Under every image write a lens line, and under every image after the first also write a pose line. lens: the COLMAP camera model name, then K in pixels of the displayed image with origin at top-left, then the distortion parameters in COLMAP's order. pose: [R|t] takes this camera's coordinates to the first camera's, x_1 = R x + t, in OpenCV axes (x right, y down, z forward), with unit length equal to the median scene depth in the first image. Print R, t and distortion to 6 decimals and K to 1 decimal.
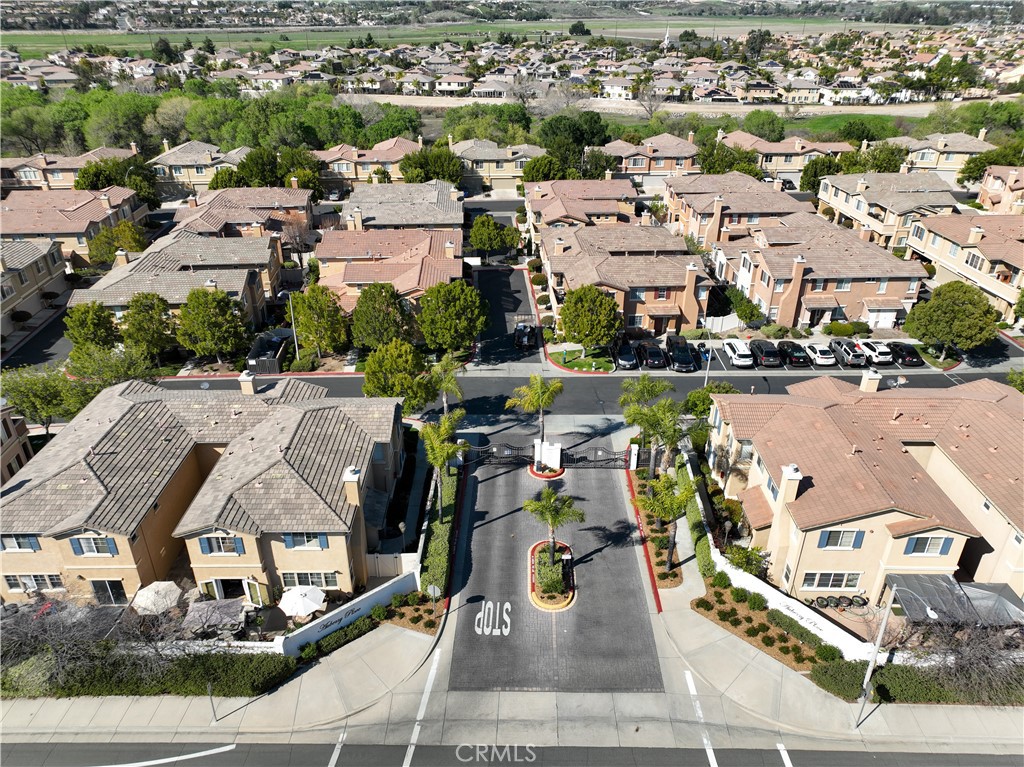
lens RADIAL K [[729.9, 0, 512.0], [0, 729.9, 383.5], [0, 0, 1]] dist [-0.001086, 0.026059]
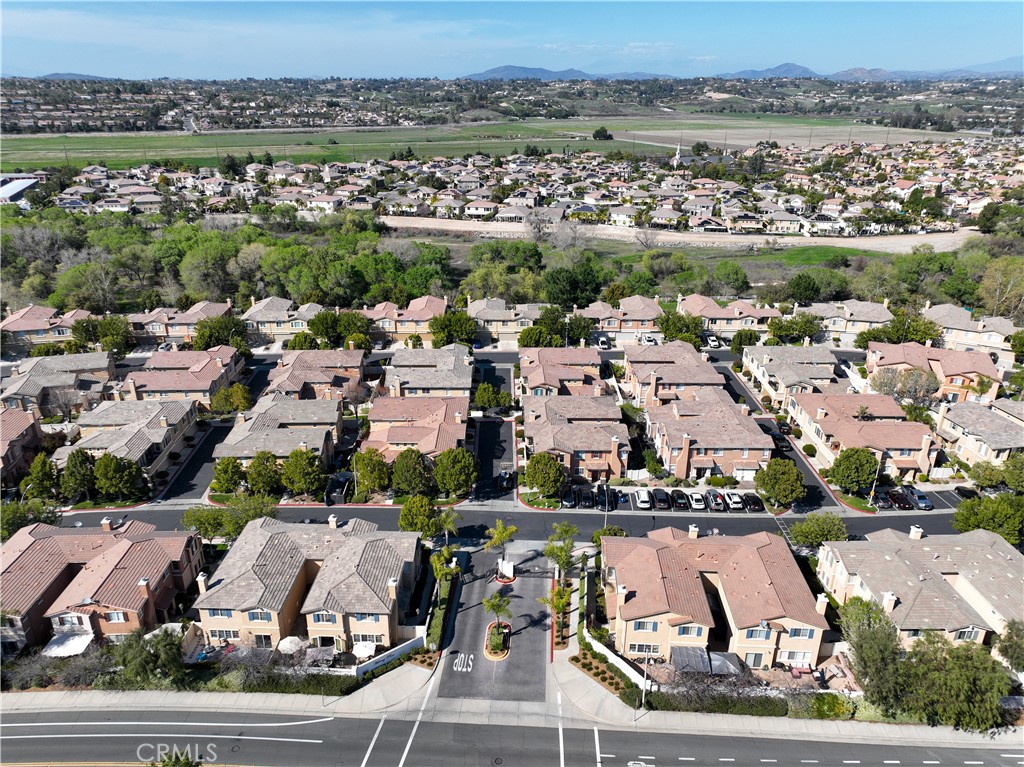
lens RADIAL K [[729.9, 0, 512.0], [0, 729.9, 383.5], [0, 0, 1]] dist [-0.001086, 0.026059]
pose [[0.999050, 0.022419, -0.037361, 0.059204], [-0.025915, 0.995056, -0.095875, -0.084673], [0.035027, 0.096753, 0.994692, -0.364419]]
